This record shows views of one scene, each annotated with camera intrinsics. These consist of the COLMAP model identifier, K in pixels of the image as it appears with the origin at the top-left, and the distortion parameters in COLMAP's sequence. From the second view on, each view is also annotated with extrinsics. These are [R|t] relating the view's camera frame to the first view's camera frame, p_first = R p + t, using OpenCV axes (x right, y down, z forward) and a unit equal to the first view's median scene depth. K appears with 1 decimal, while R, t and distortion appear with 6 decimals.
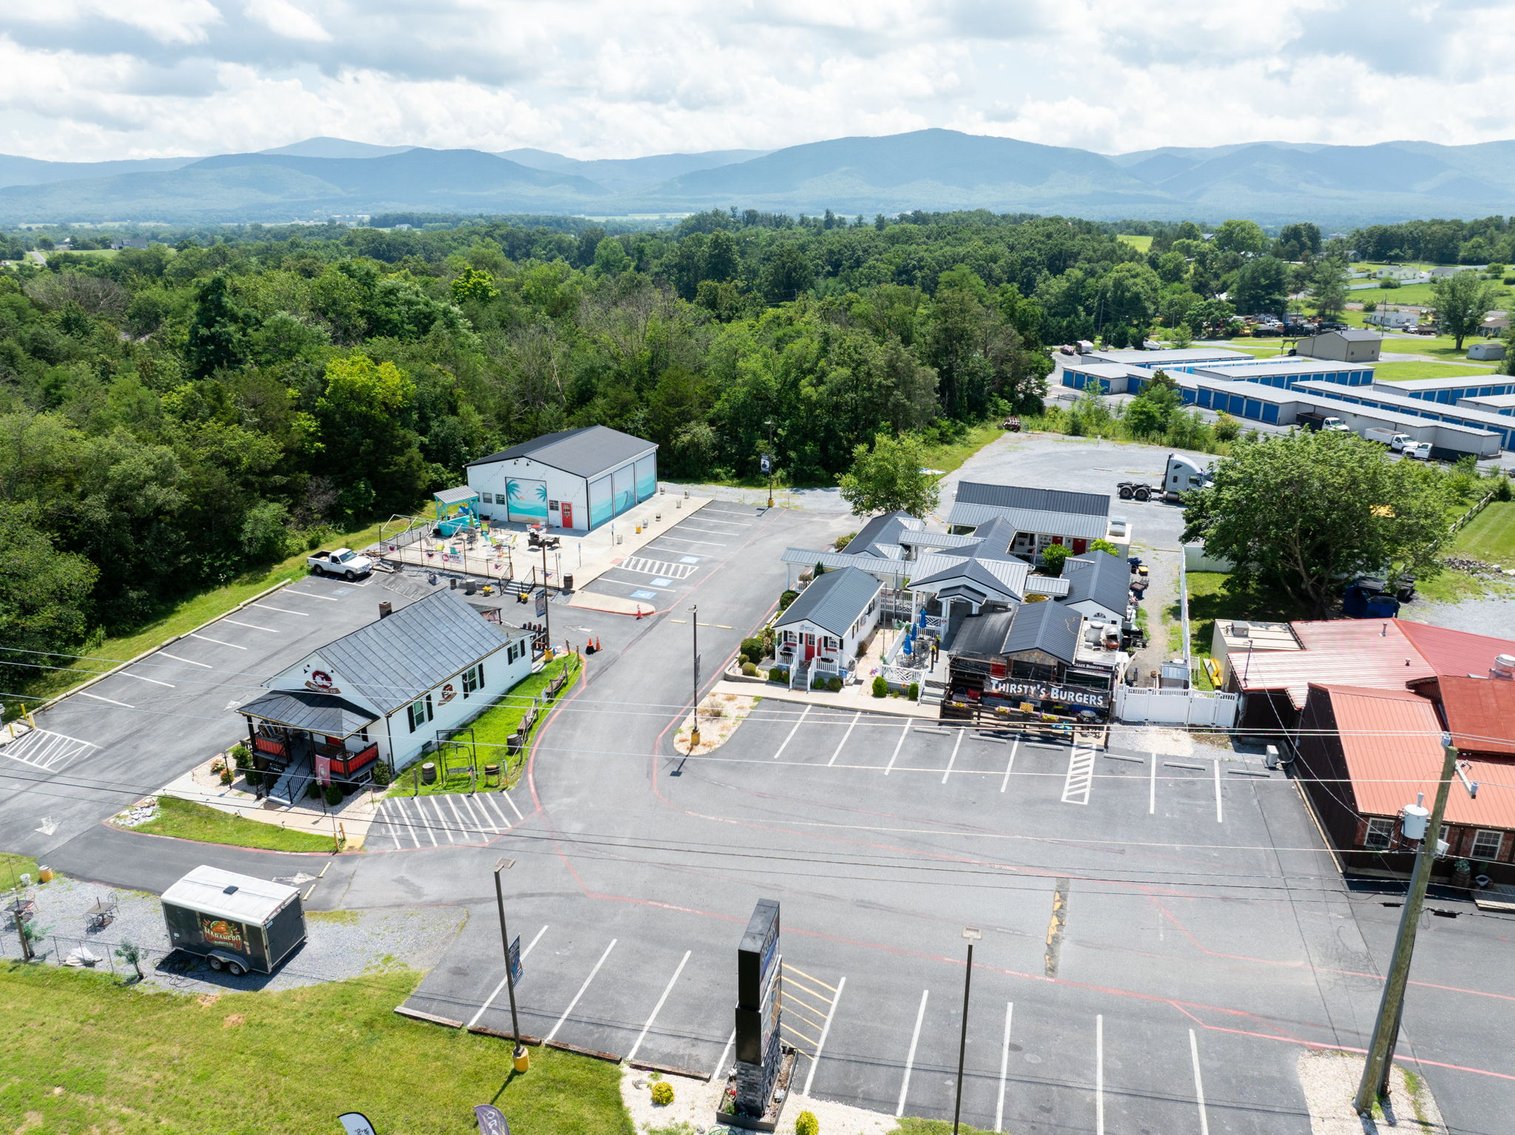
lens RADIAL K [[1070.1, 0, 749.7], [0, 1070.1, 565.8], [0, 0, 1]] dist [-0.046709, 0.016808]
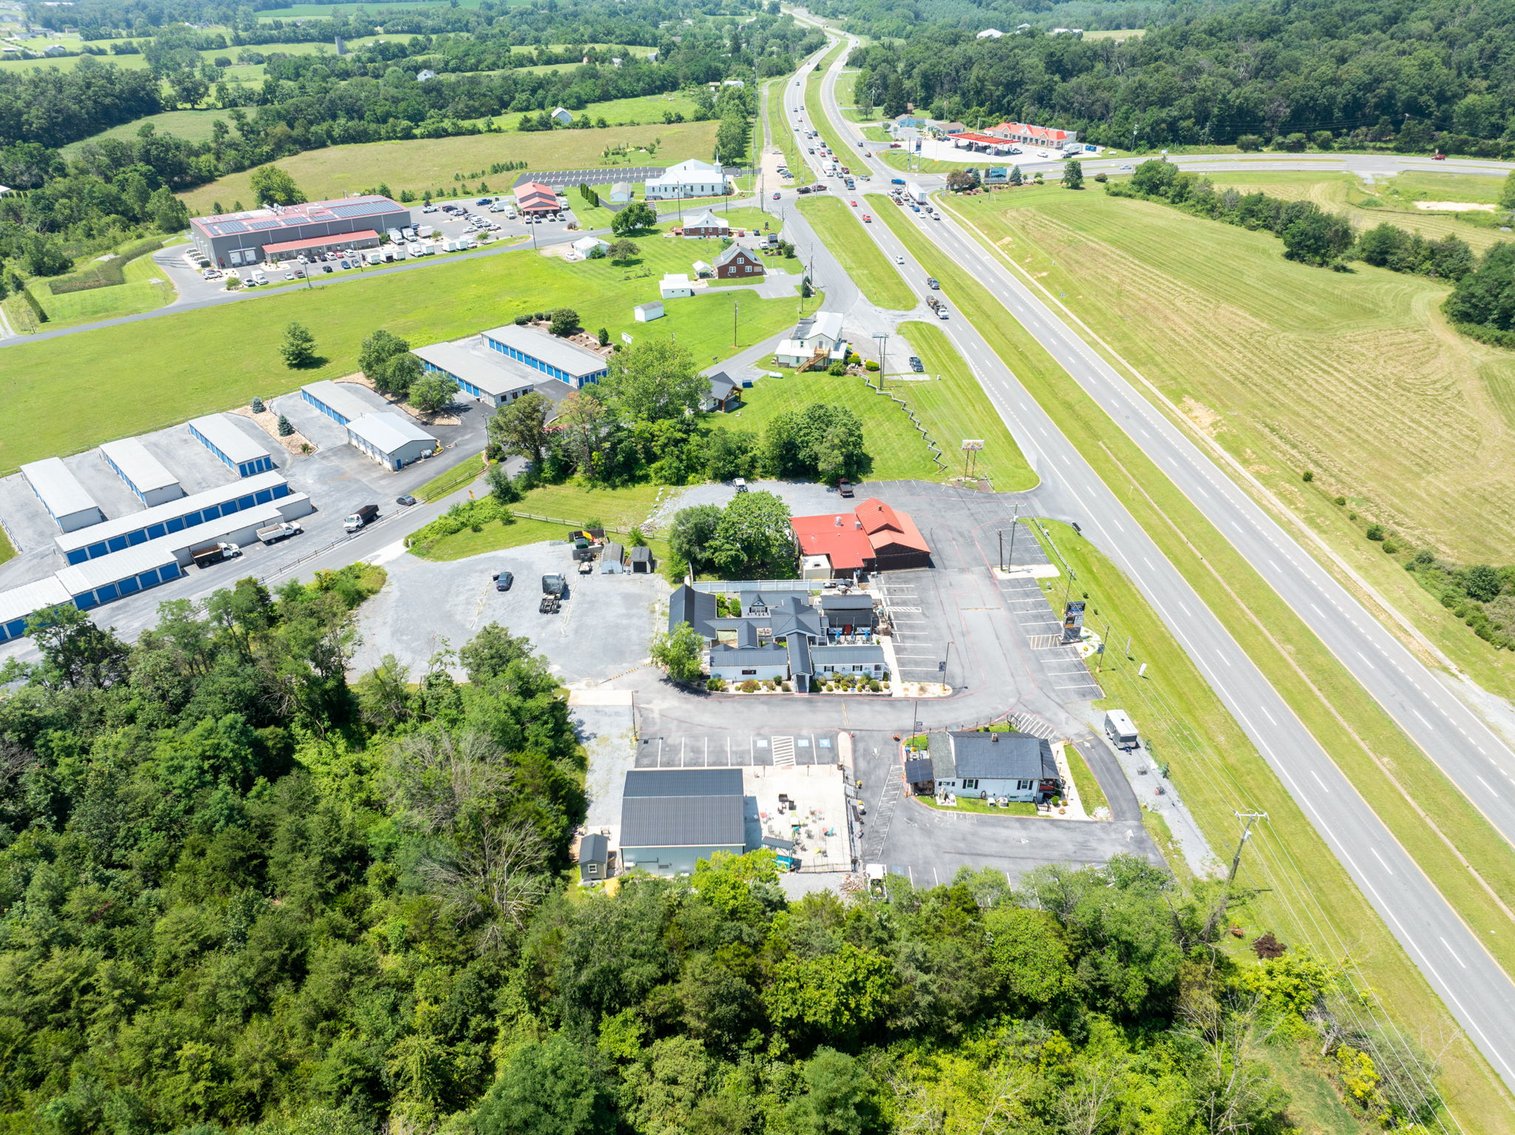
lens RADIAL K [[1070.1, 0, 762.8], [0, 1070.1, 557.2], [0, 0, 1]] dist [-0.046709, 0.016808]
pose [[-0.390542, -0.464531, 0.794788, -1.557760], [0.292833, 0.755821, 0.585648, -1.501964], [-0.872769, 0.461460, -0.159150, 1.434055]]
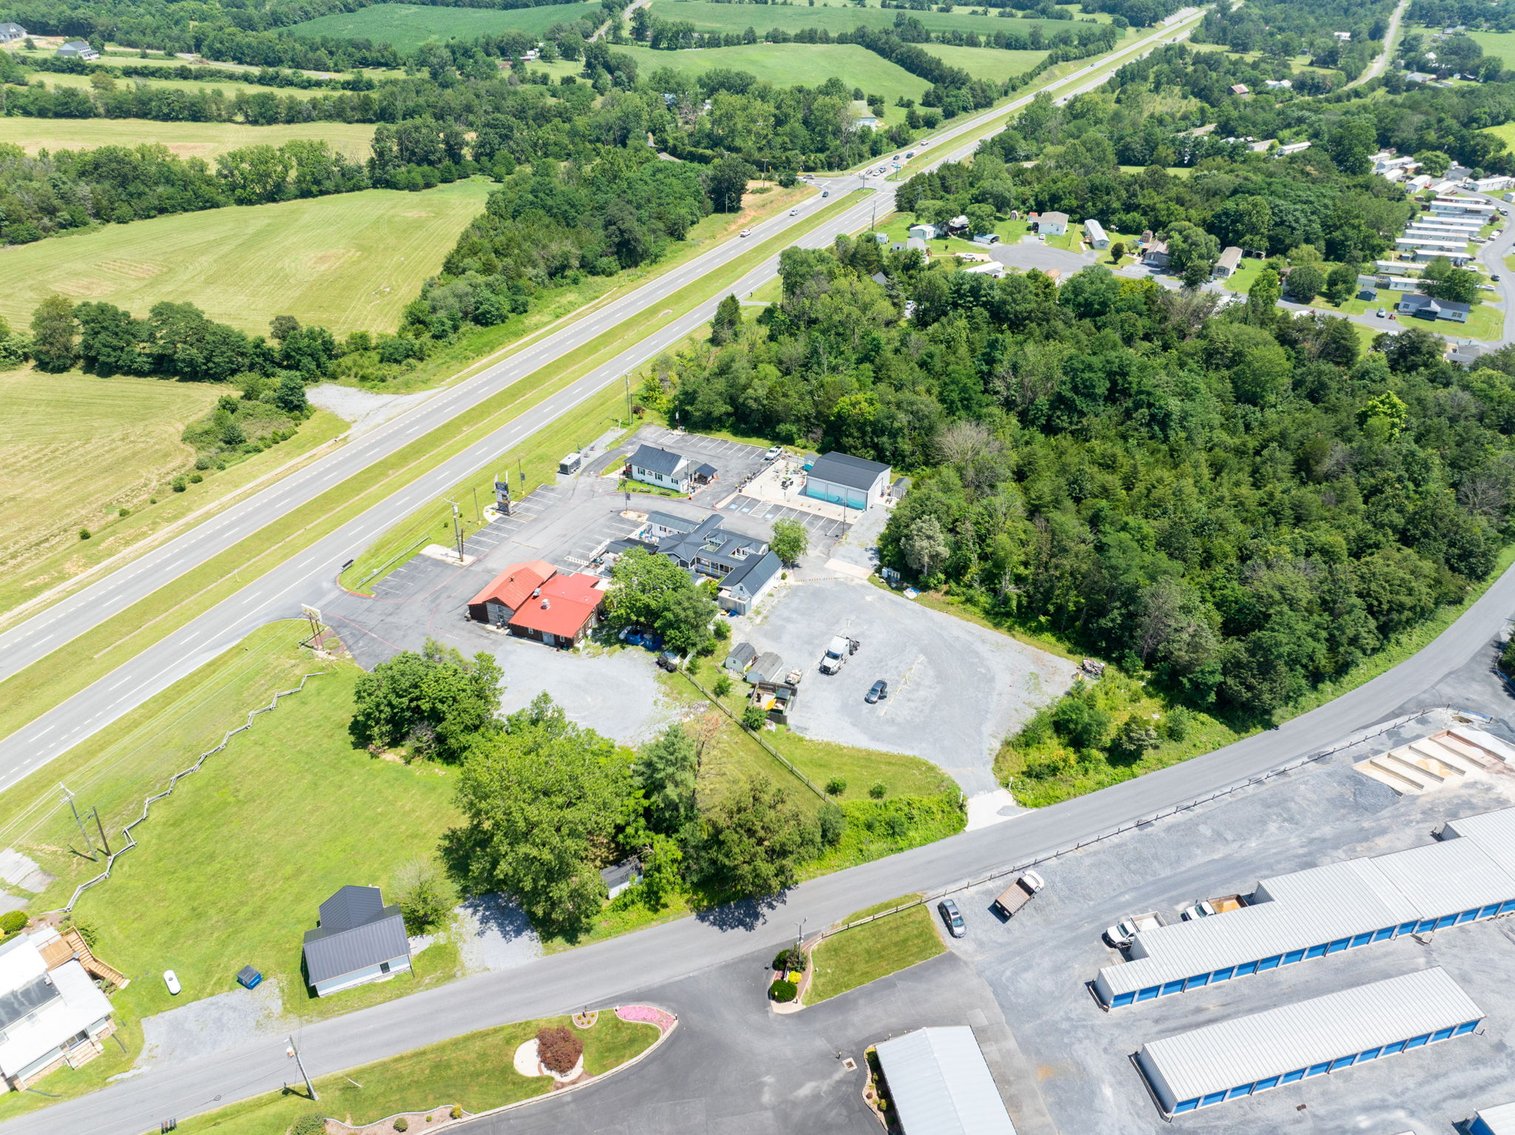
lens RADIAL K [[1070.1, 0, 756.9], [0, 1070.1, 553.6], [0, 0, 1]] dist [-0.046709, 0.016808]
pose [[-0.129974, 0.524454, -0.841460, 2.668611], [-0.333133, 0.776226, 0.535253, -1.611529], [0.933878, 0.349887, 0.073824, 1.041306]]
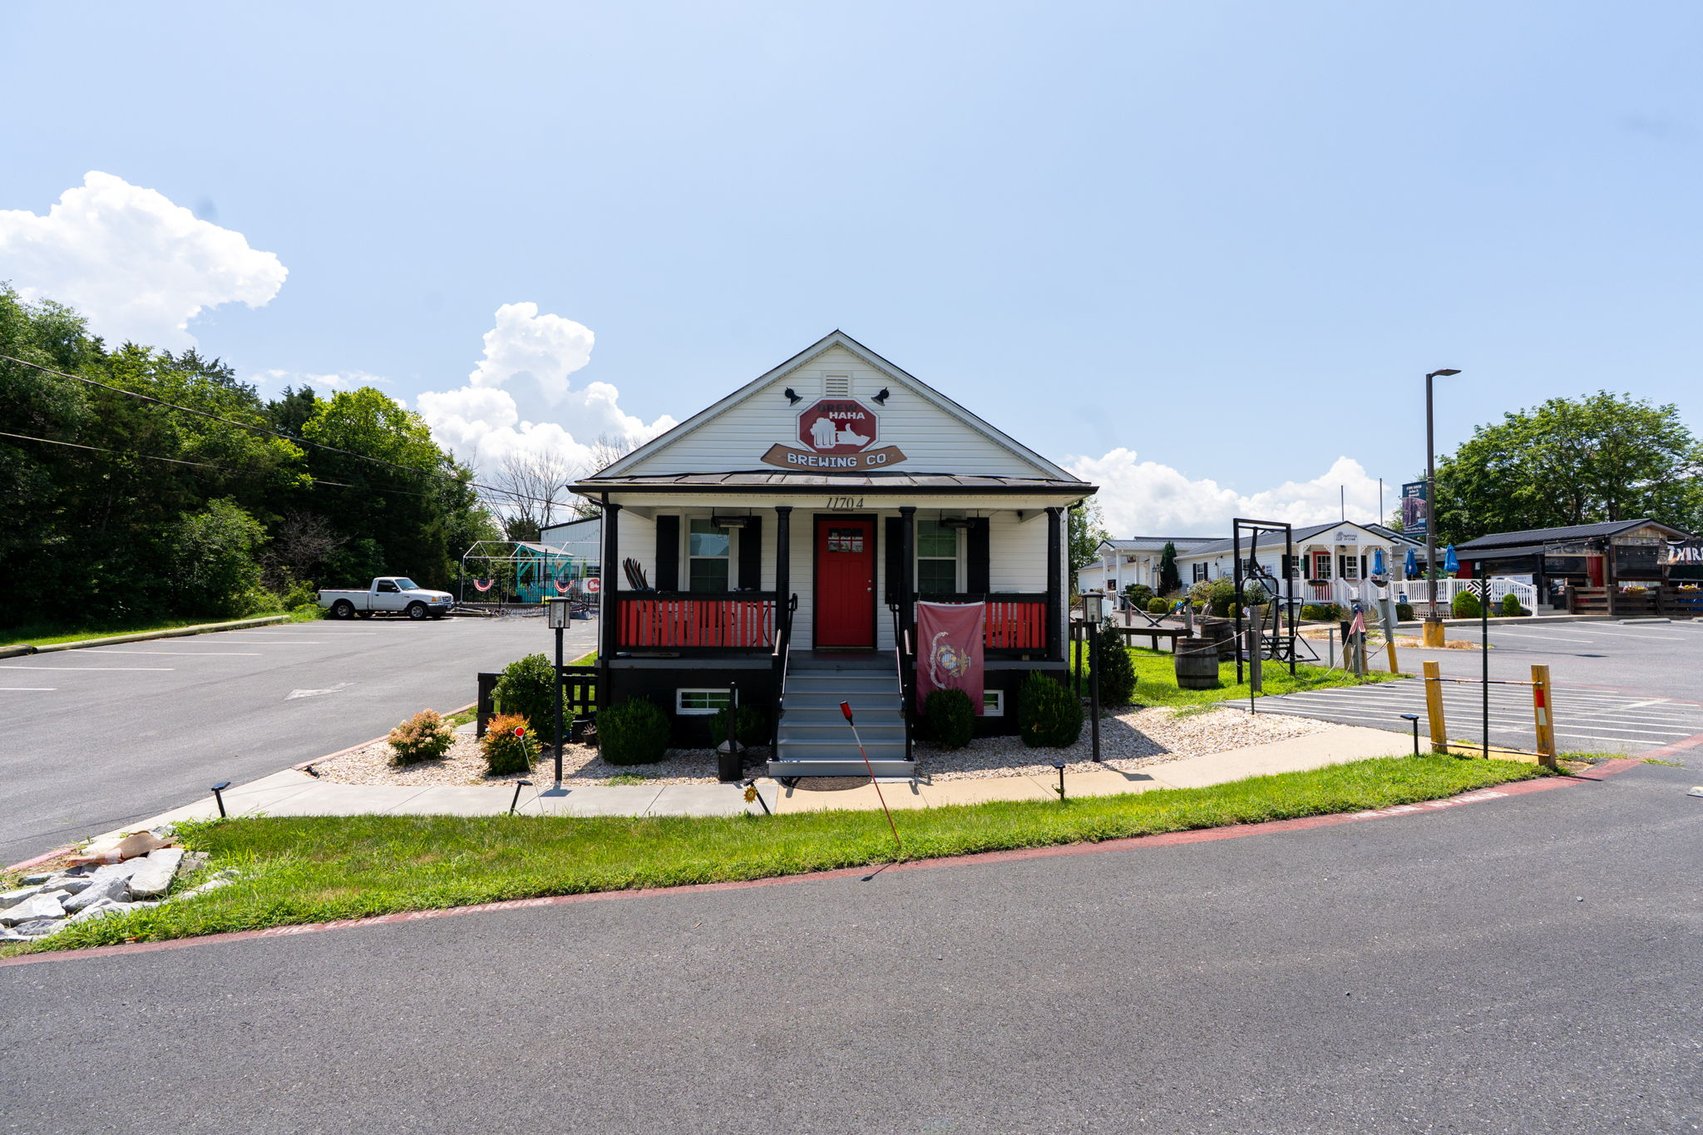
lens RADIAL K [[797.2, 0, 853.4], [0, 797.2, 566.2], [0, 0, 1]] dist [-0.014568, 0.001523]
pose [[0.906528, 0.032025, 0.420929, -0.420793], [0.128202, 0.929140, -0.346790, 0.197208], [-0.402208, 0.368338, 0.838186, 0.670310]]
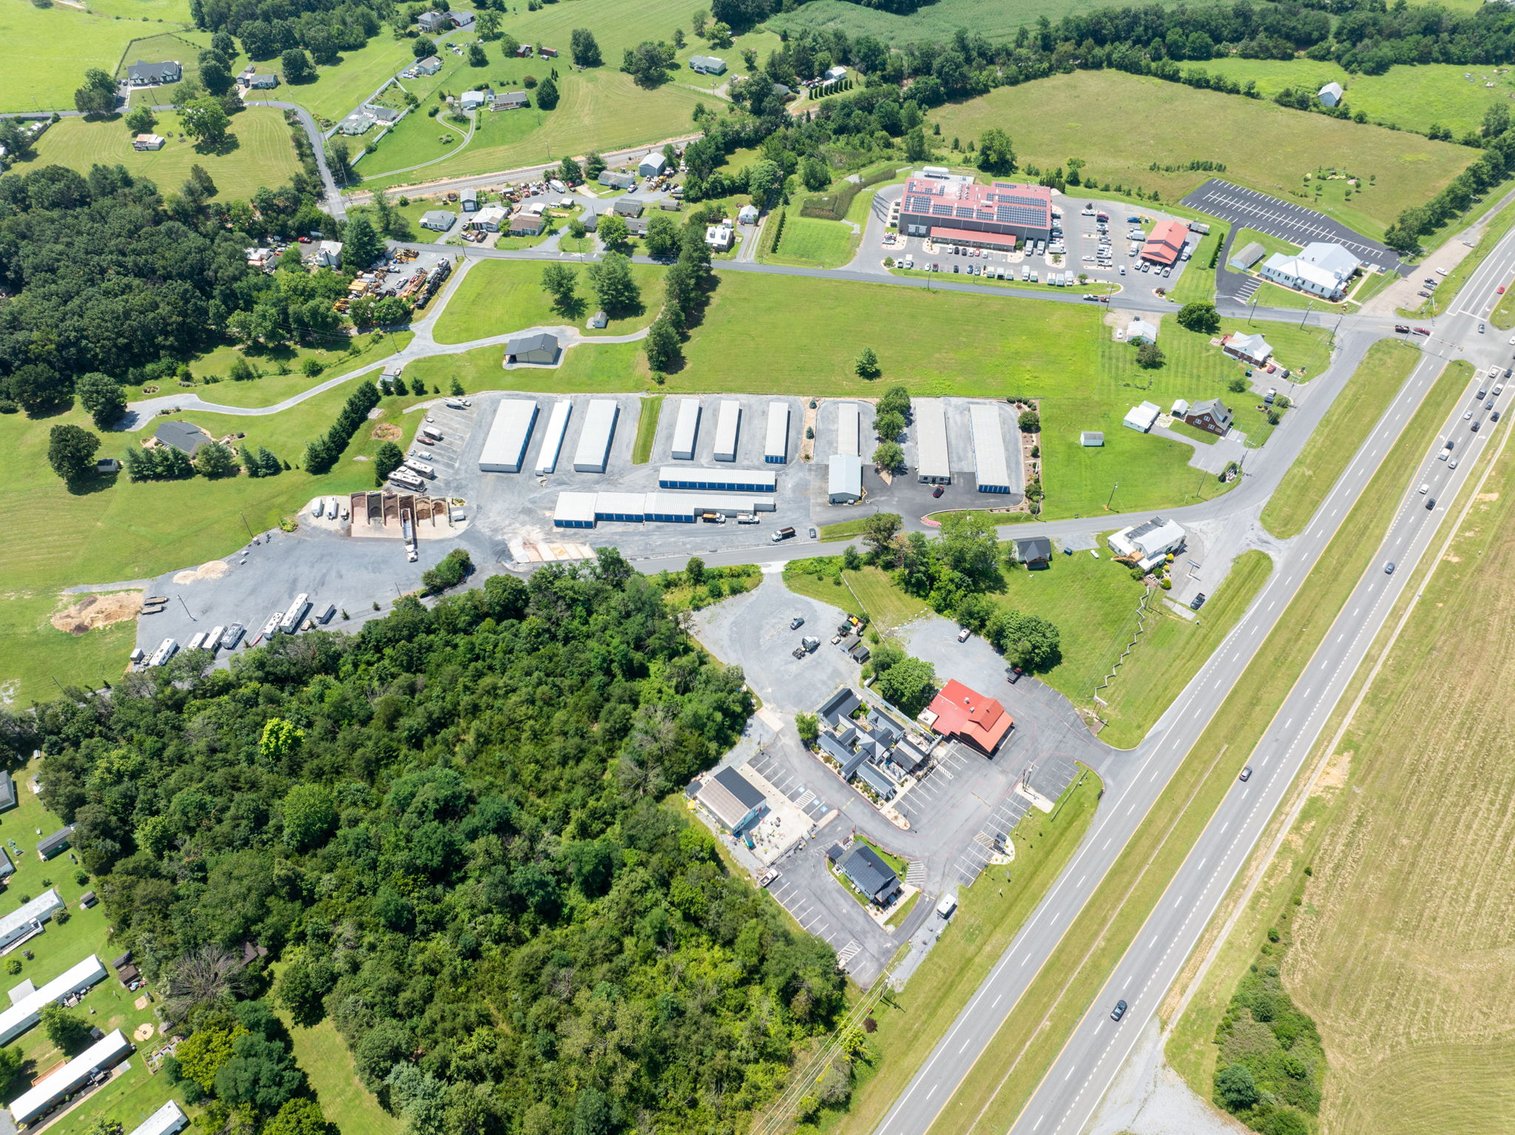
lens RADIAL K [[1070.1, 0, 761.4], [0, 1070.1, 574.1], [0, 0, 1]] dist [-0.046709, 0.016808]
pose [[0.405455, -0.669461, 0.622437, -2.214672], [0.286361, 0.739665, 0.609010, -3.291256], [-0.868103, -0.068685, 0.491609, -0.628487]]
